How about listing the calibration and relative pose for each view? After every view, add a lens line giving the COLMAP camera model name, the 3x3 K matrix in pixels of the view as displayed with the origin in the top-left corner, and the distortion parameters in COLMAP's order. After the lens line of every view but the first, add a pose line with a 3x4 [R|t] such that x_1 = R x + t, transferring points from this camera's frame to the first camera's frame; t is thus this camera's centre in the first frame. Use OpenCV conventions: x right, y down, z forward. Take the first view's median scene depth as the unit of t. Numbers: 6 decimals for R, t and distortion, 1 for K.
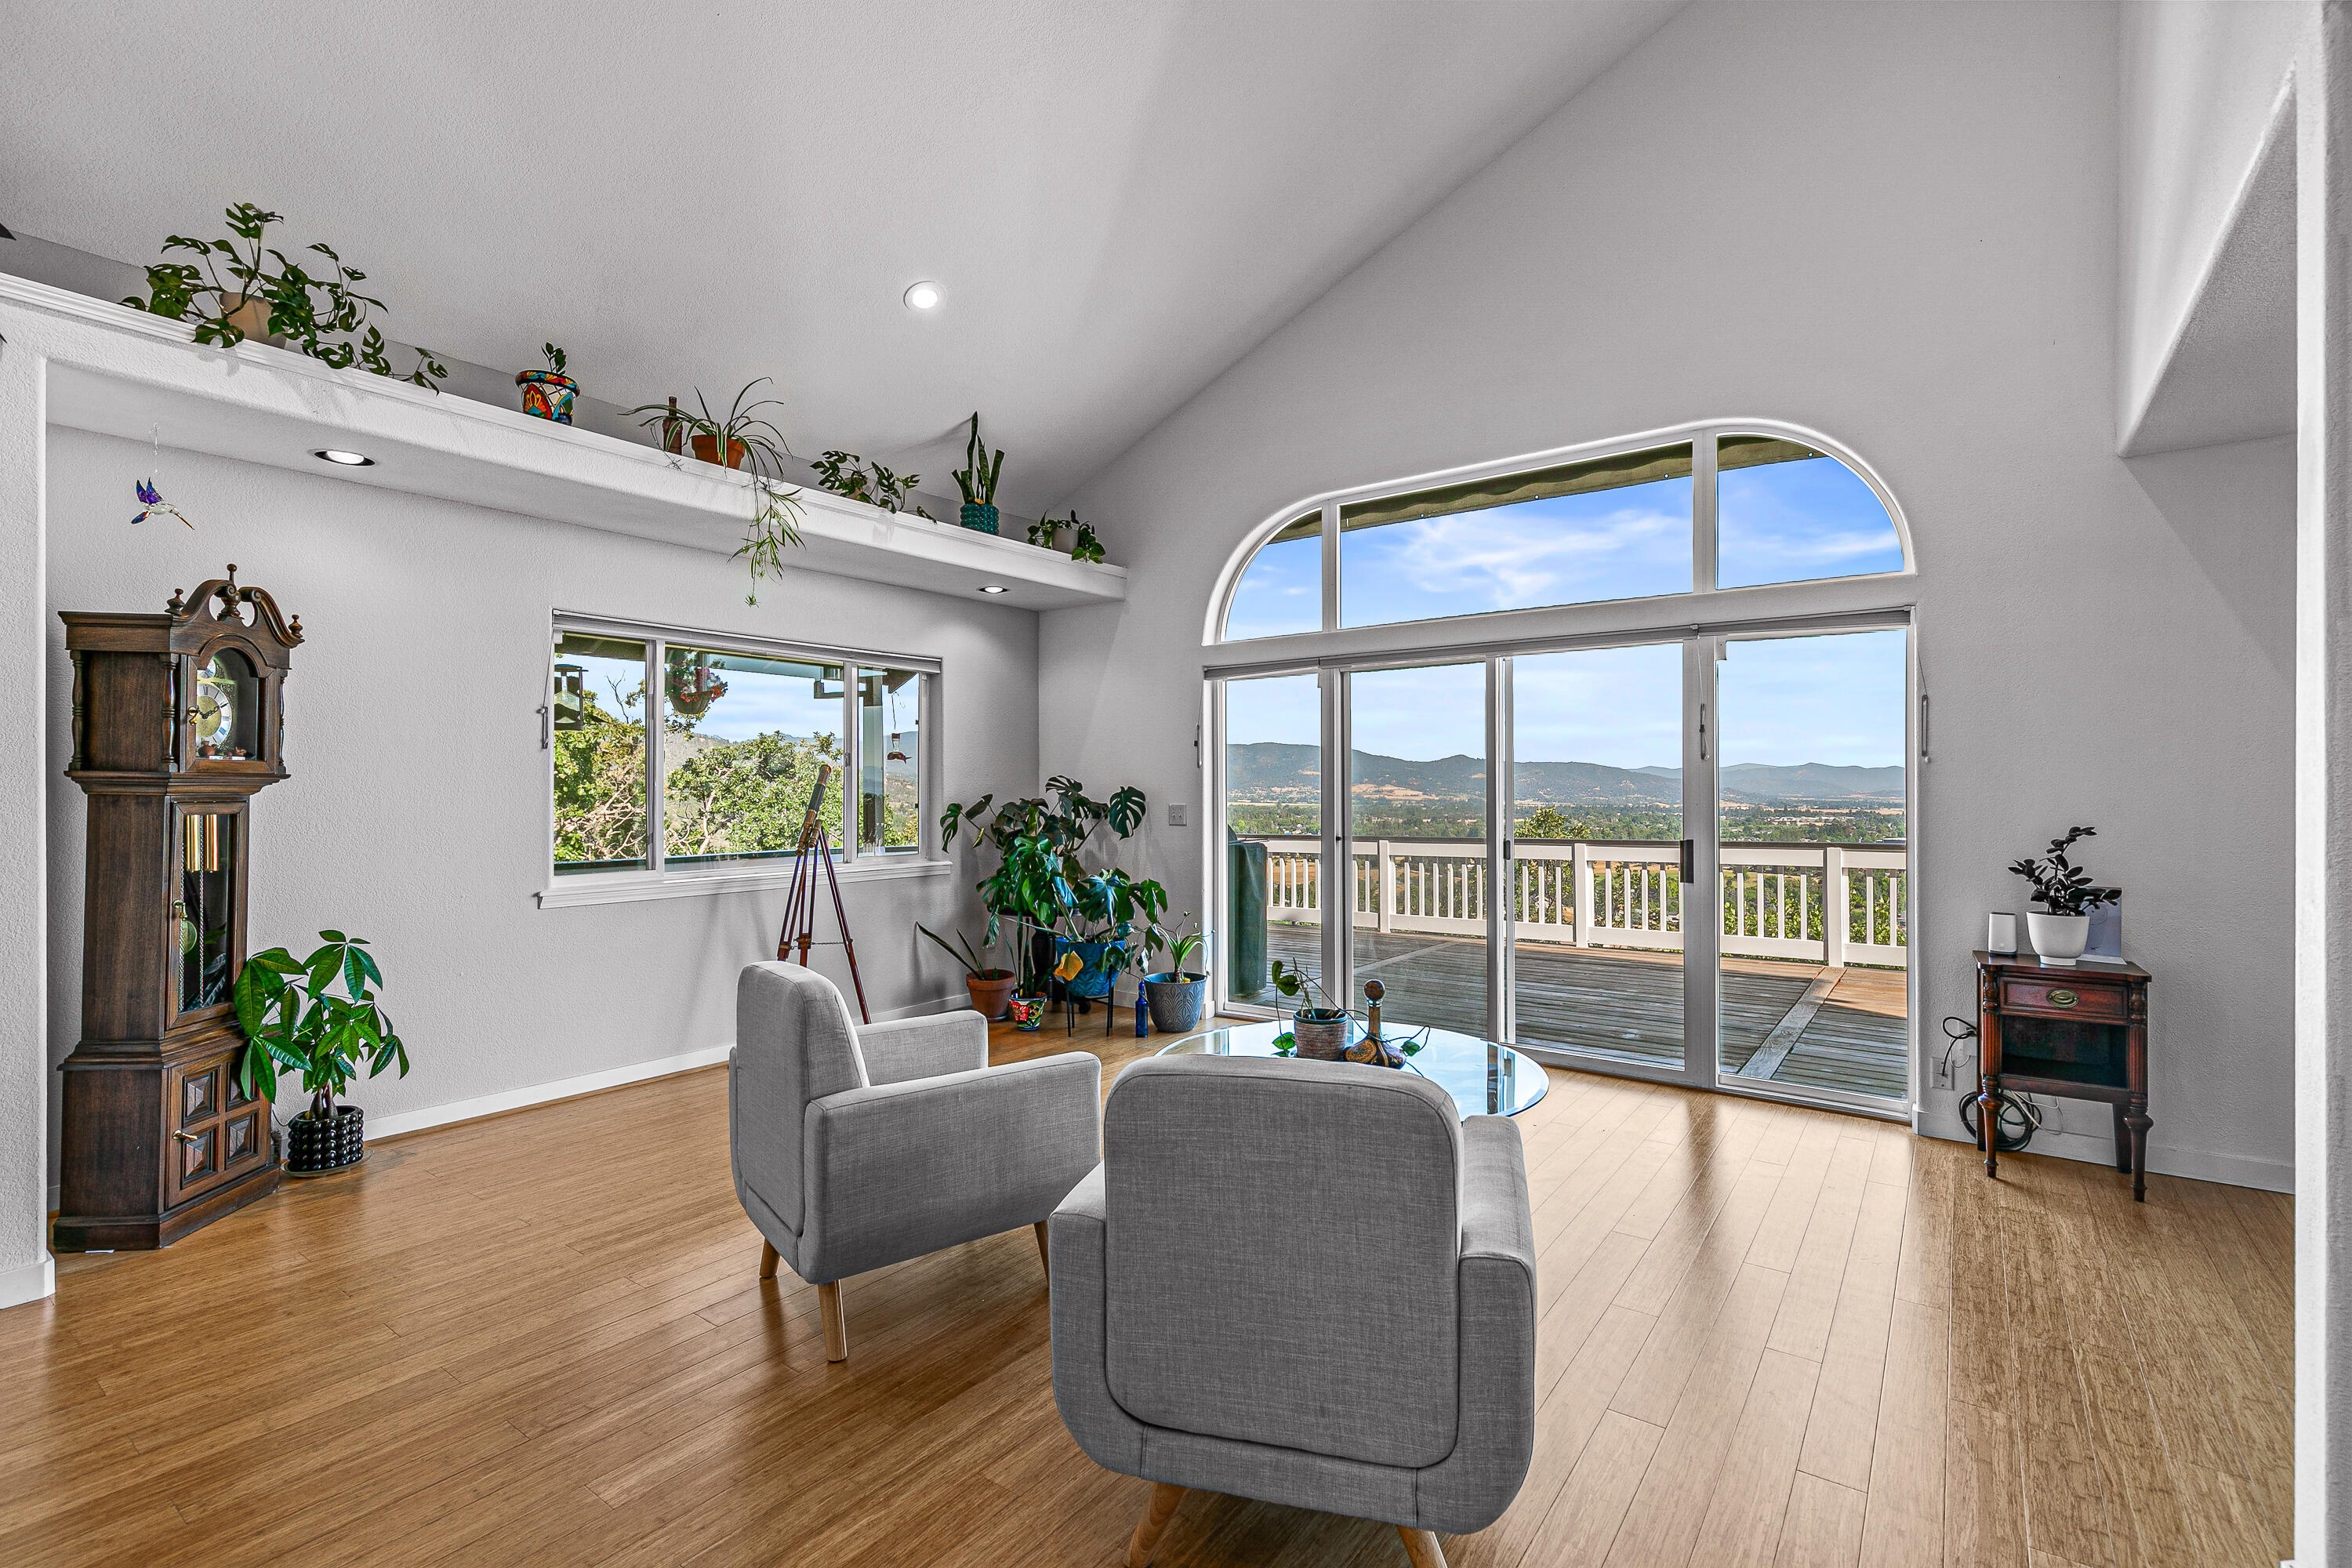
lens RADIAL K [[1058.7, 0, 1197.2], [0, 1058.7, 764.0], [0, 0, 1]] dist [0.002088, 0.000645]
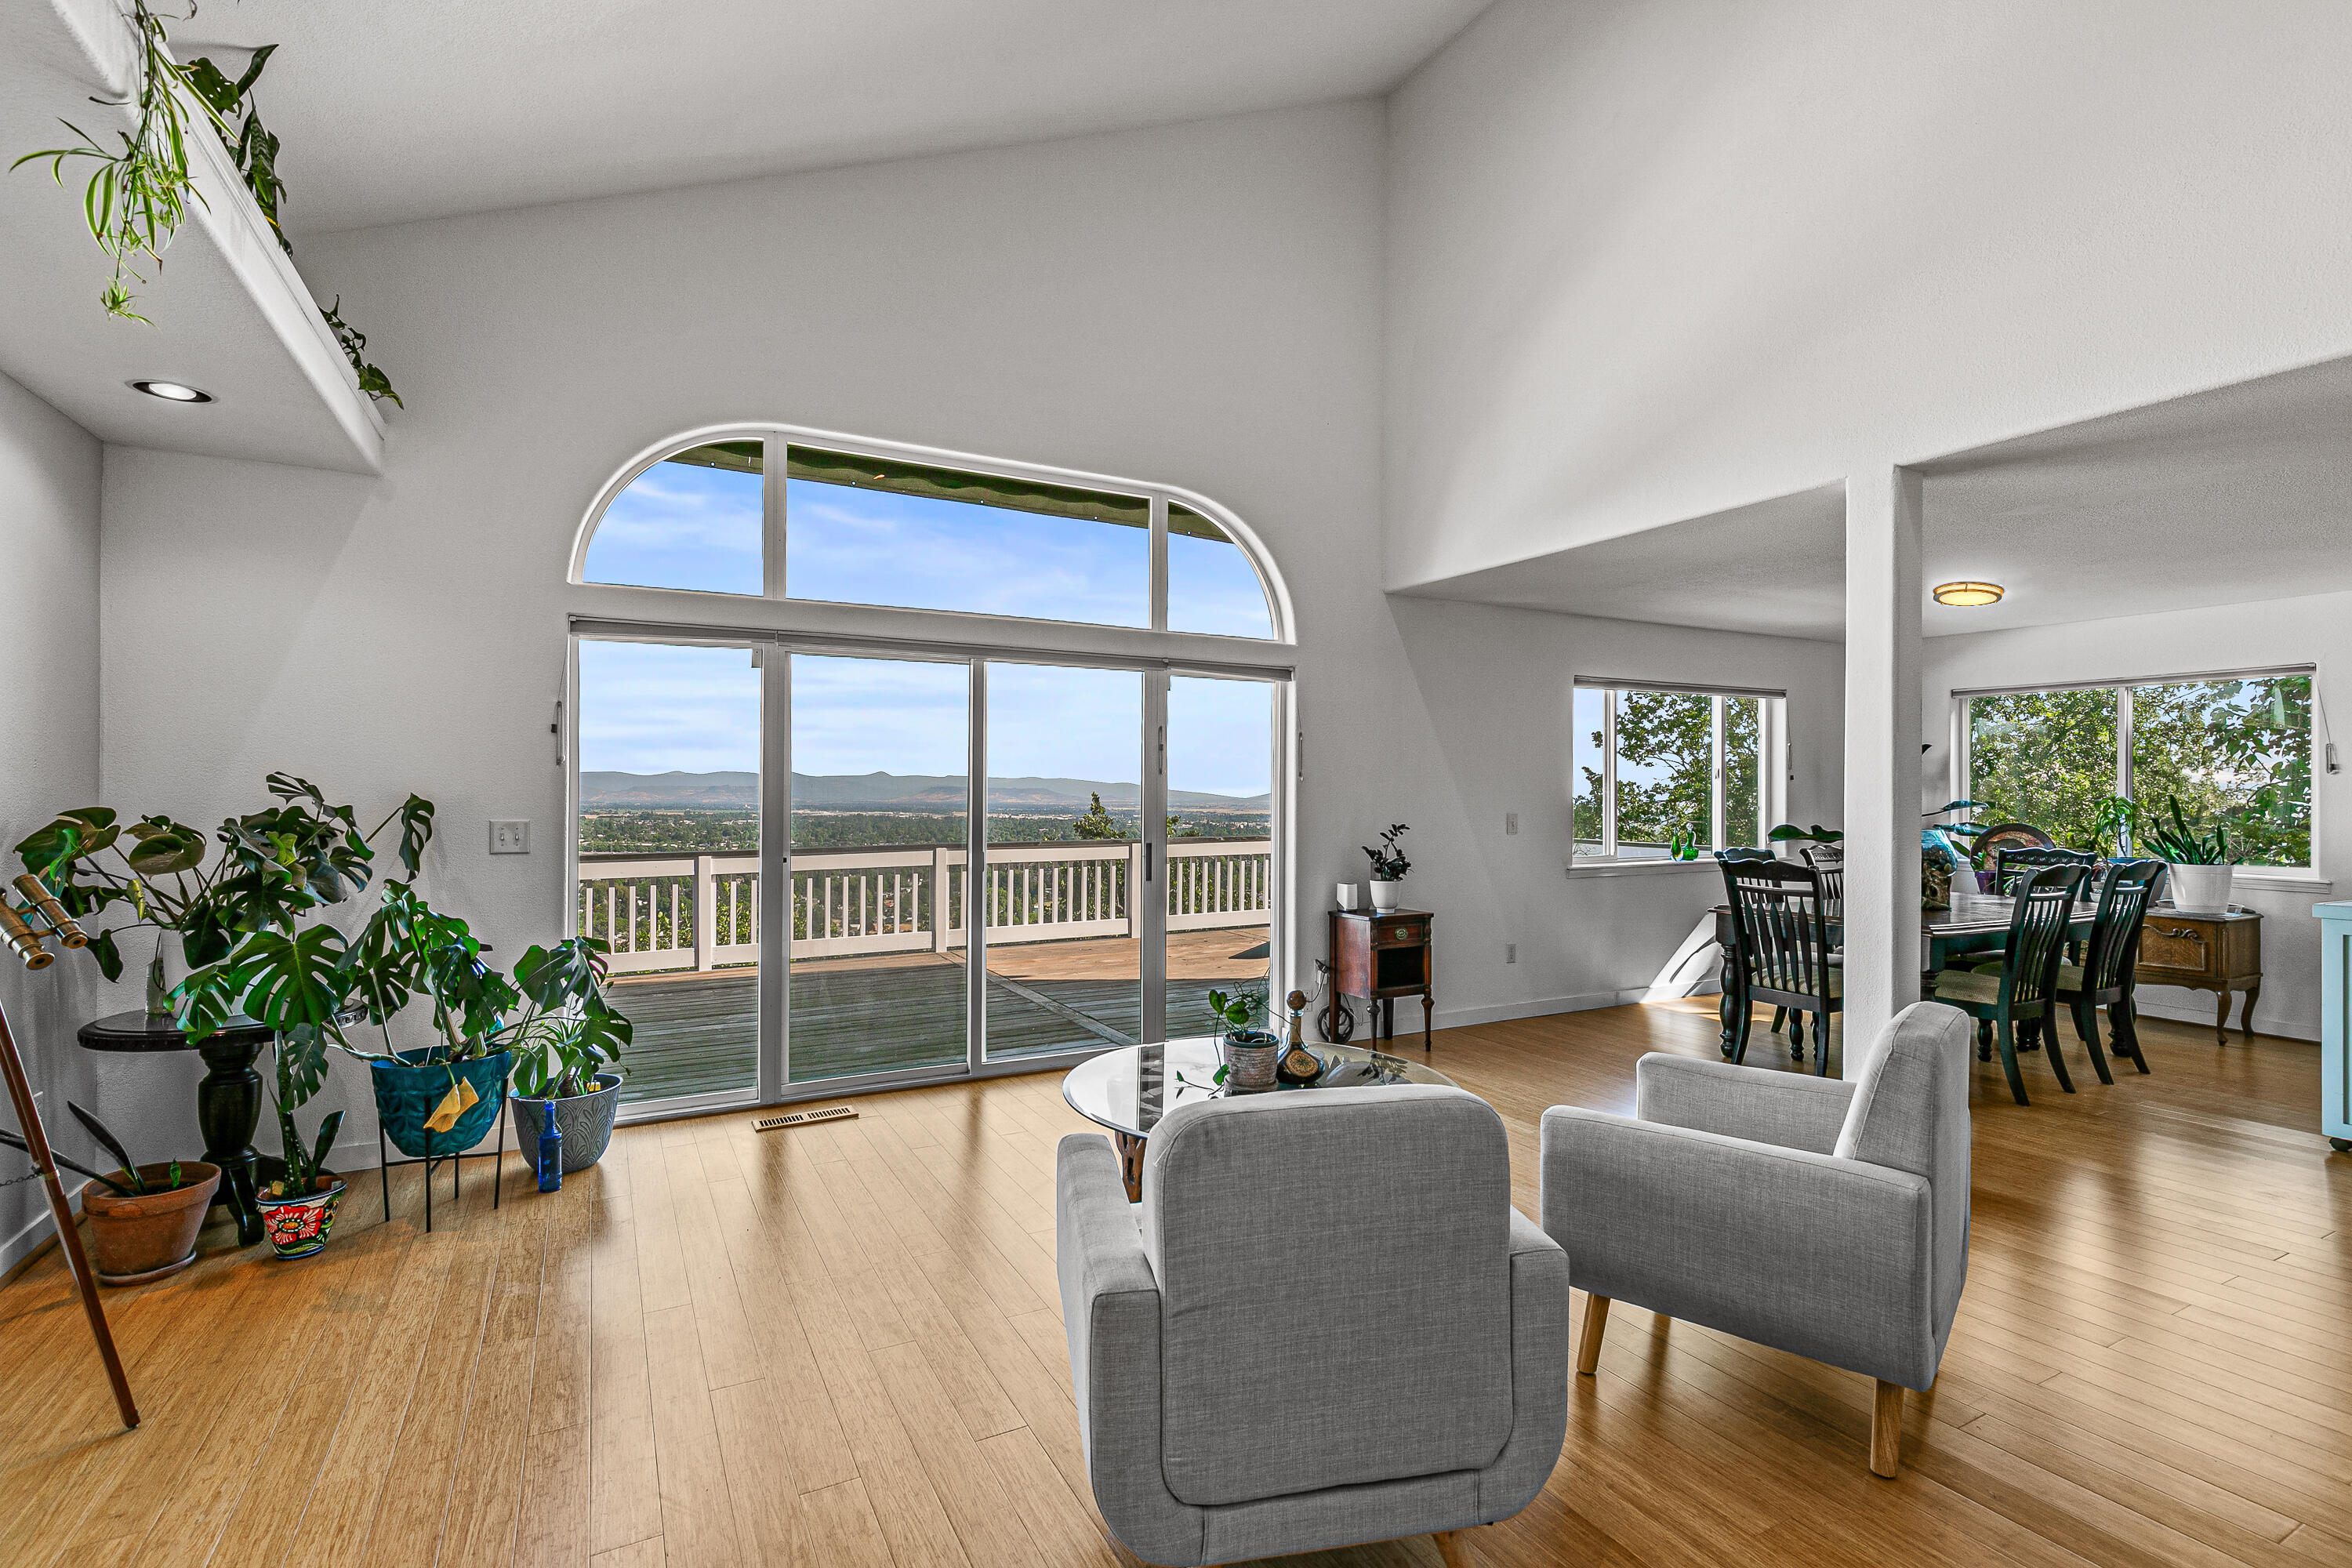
lens RADIAL K [[1082.1, 0, 1196.7], [0, 1082.1, 795.1], [0, 0, 1]] dist [0.008659, -0.000625]
pose [[0.428449, 0.008305, 0.903528, -0.745702], [-0.025563, 0.999669, 0.002934, 0.019024], [-0.903204, -0.024354, 0.428519, 0.564028]]
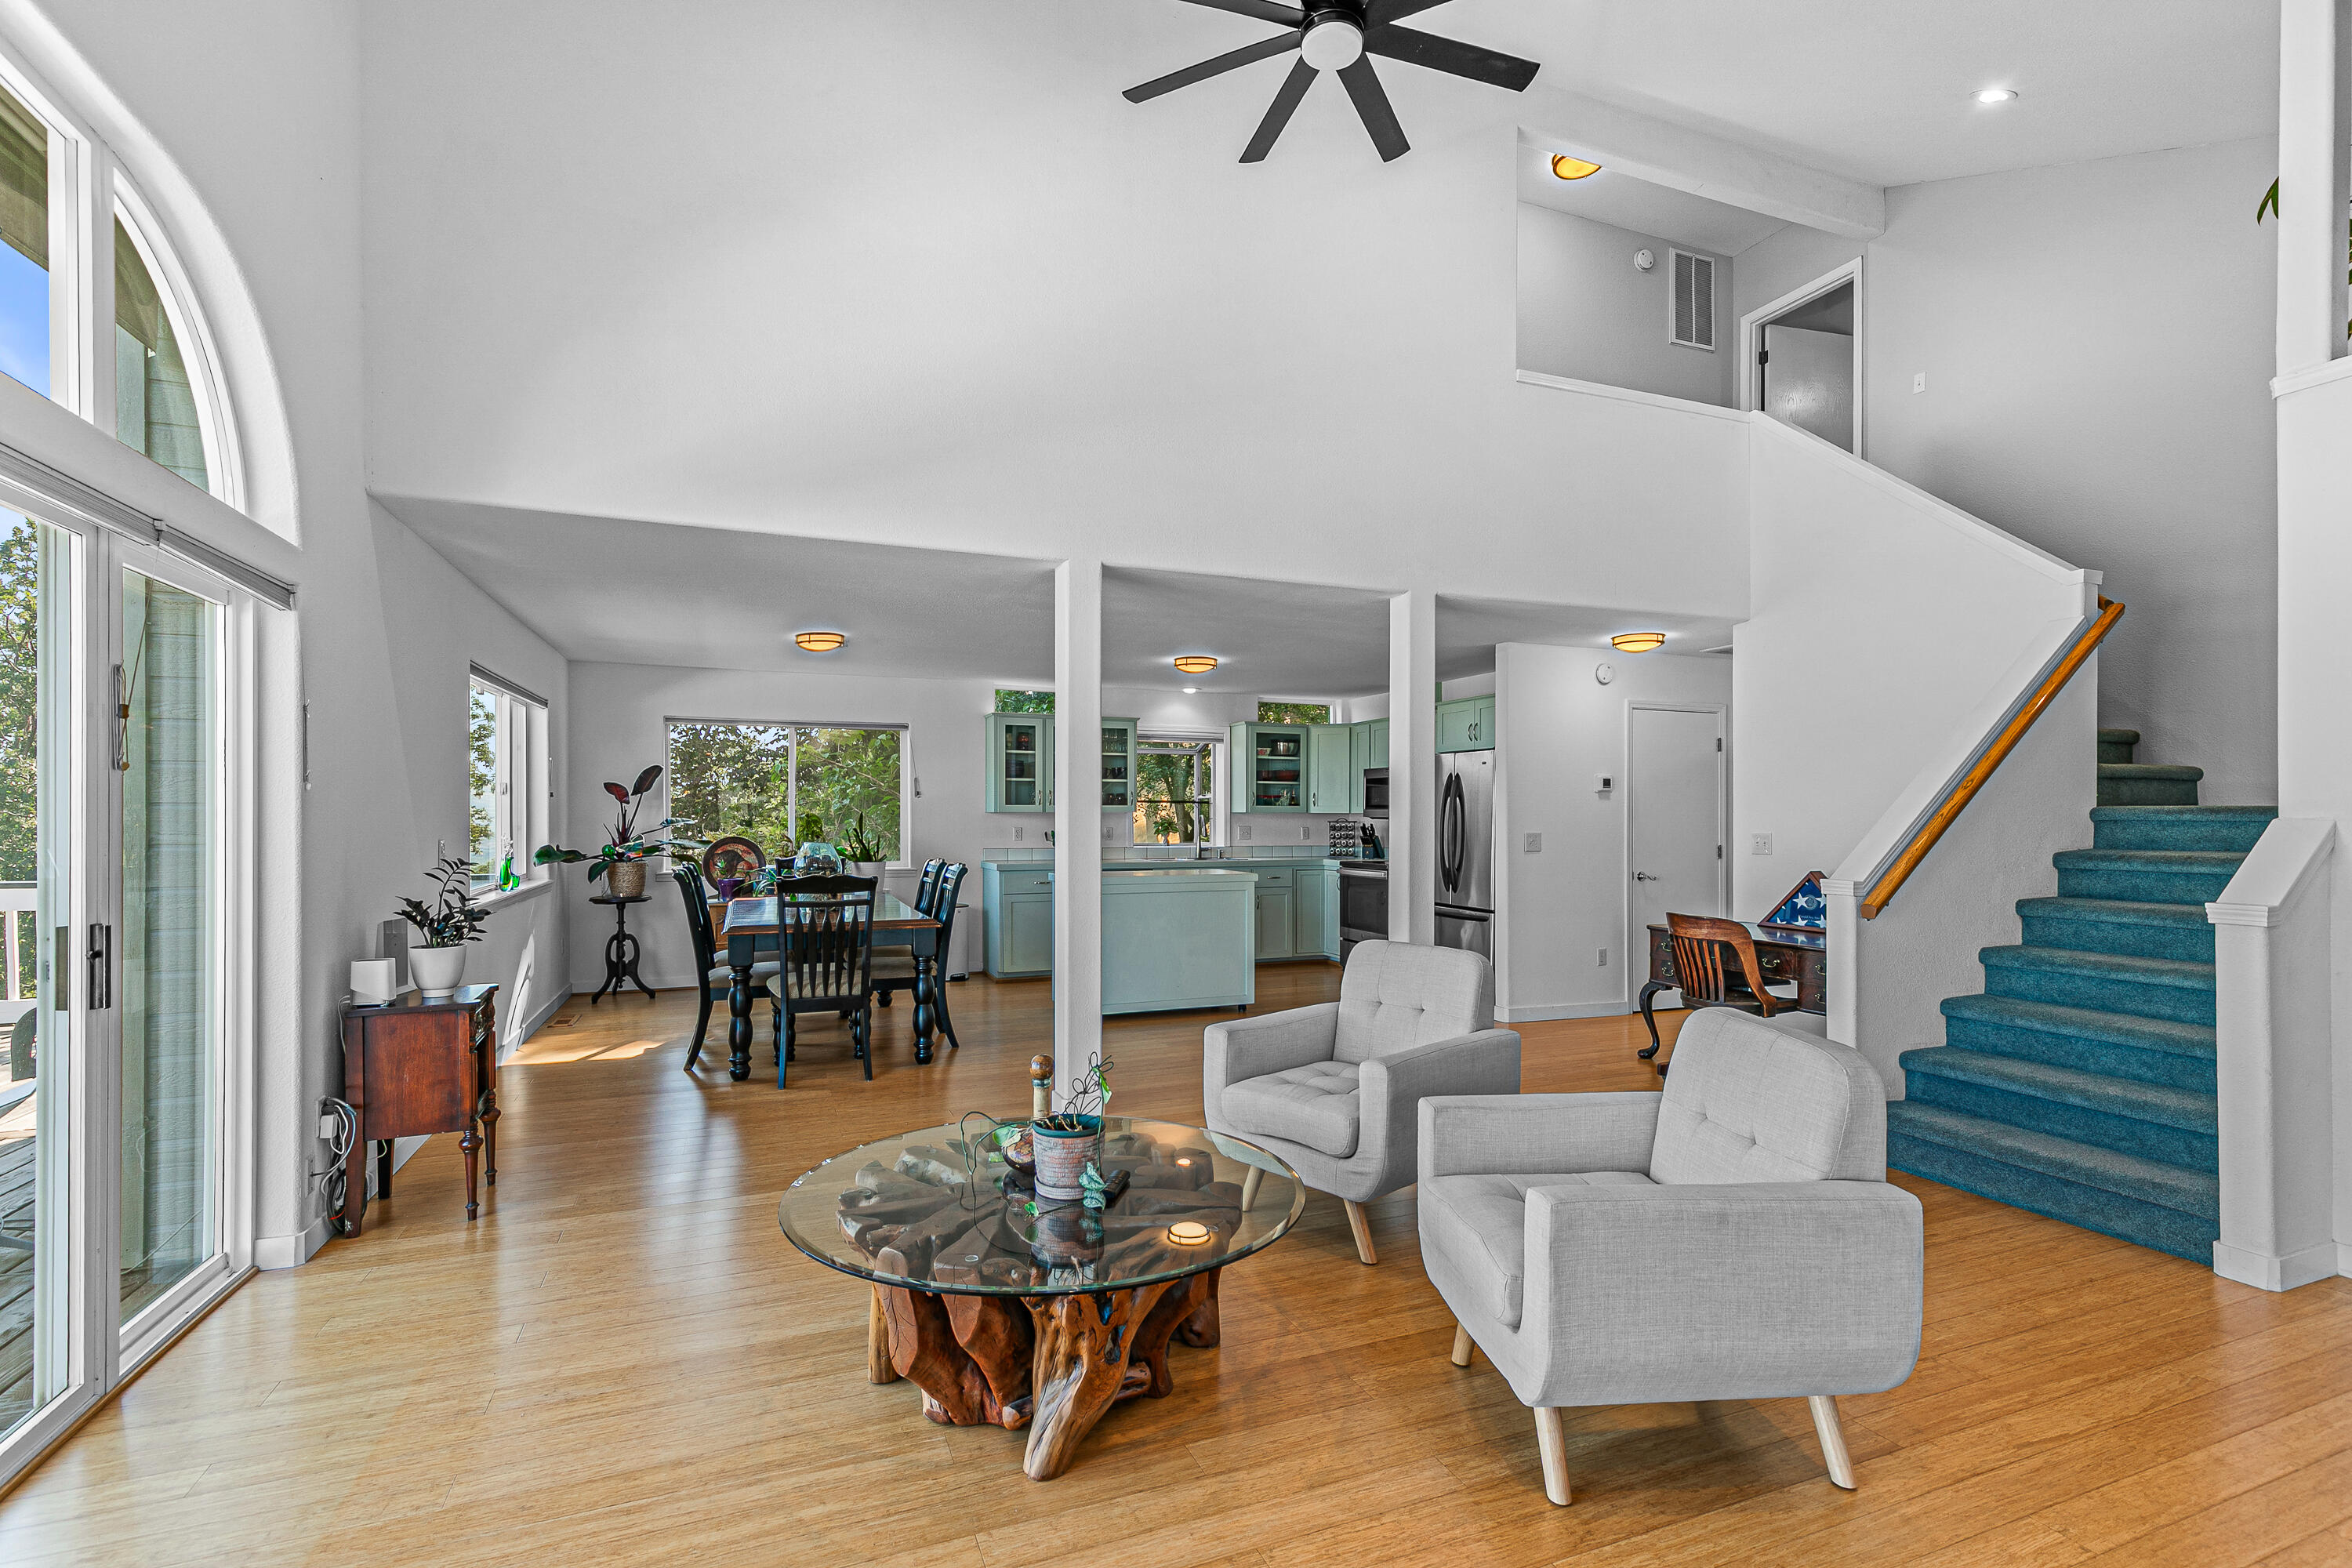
lens RADIAL K [[1100.7, 0, 1173.7], [0, 1100.7, 811.4], [0, 0, 1]] dist [0.006741, -0.000389]
pose [[-0.852631, 0.010966, 0.522398, -0.332086], [-0.002150, 0.999698, -0.024495, 0.038975], [-0.522508, -0.022008, -0.852350, 1.551375]]
